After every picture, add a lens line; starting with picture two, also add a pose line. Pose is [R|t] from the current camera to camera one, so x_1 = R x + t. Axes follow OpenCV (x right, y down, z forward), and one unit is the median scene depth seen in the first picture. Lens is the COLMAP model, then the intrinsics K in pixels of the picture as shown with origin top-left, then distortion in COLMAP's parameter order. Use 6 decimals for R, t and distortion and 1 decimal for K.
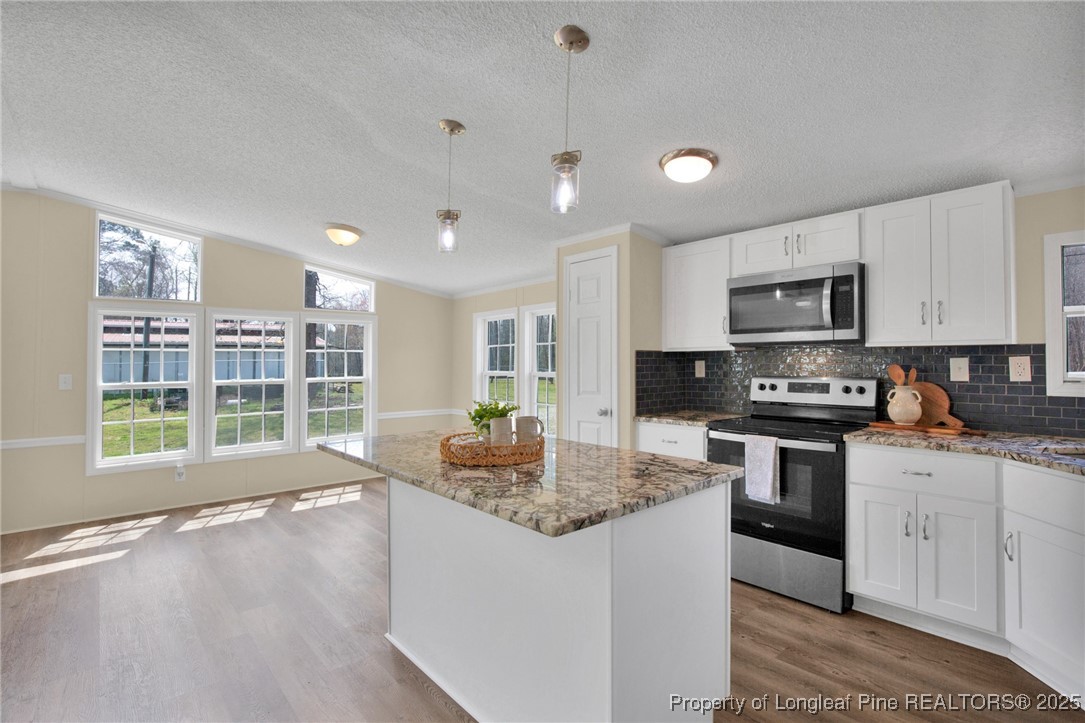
lens RADIAL K [[519.8, 0, 533.4], [0, 519.8, 364.9], [0, 0, 1]] dist [-0.020136, 0.000552]
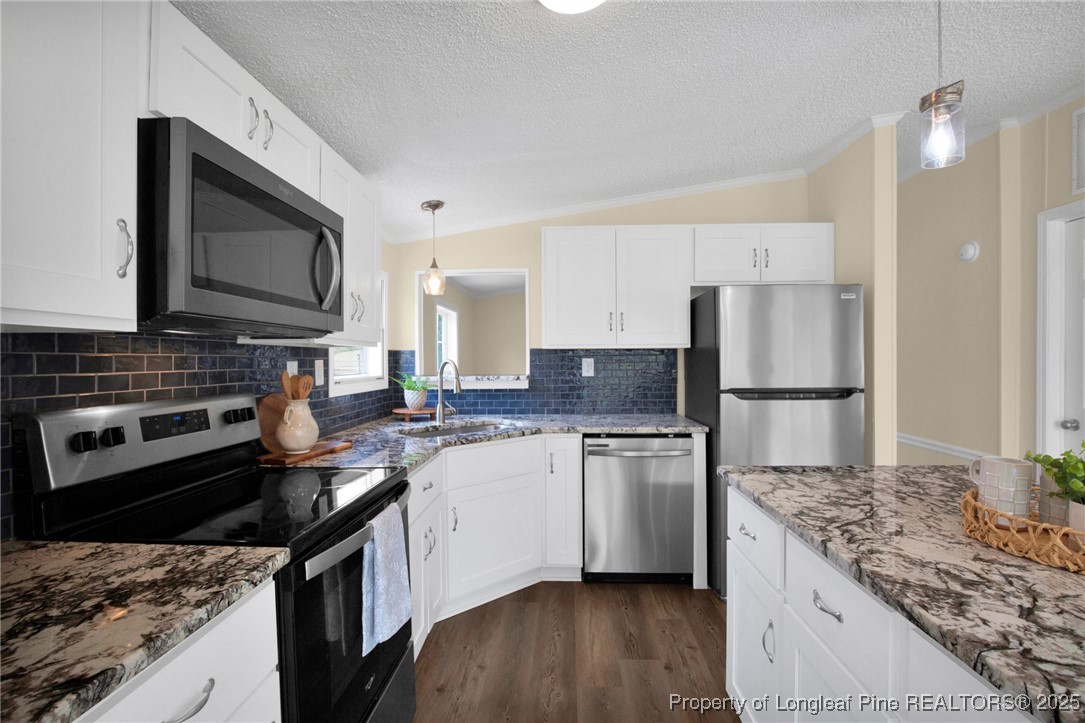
lens RADIAL K [[510.5, 0, 537.6], [0, 510.5, 363.3], [0, 0, 1]] dist [-0.023538, -0.000174]
pose [[-0.726734, 0.004645, 0.686903, -0.014236], [0.014745, 0.999852, 0.008839, -0.010408], [-0.686761, 0.016552, -0.726695, 1.214715]]
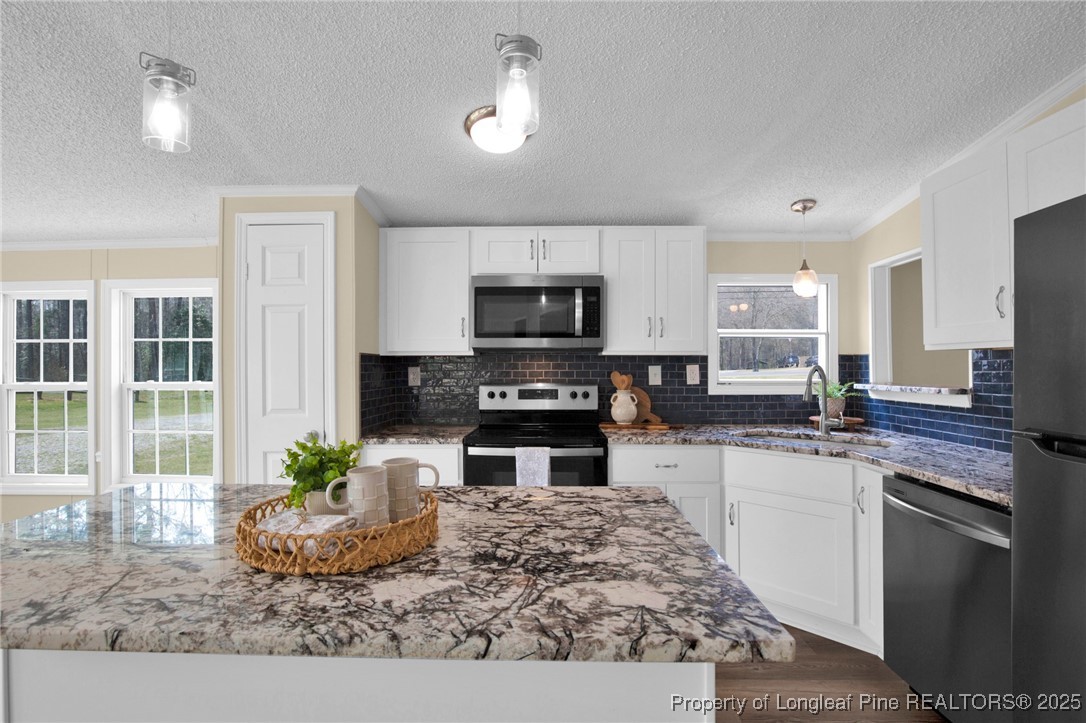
lens RADIAL K [[524.8, 0, 541.2], [0, 524.8, 378.3], [0, 0, 1]] dist [-0.023510, -0.000125]
pose [[0.671820, -0.010512, 0.740639, -0.244804], [0.001139, 0.999913, 0.013159, -0.000559], [-0.740713, -0.007997, 0.671774, 0.337999]]
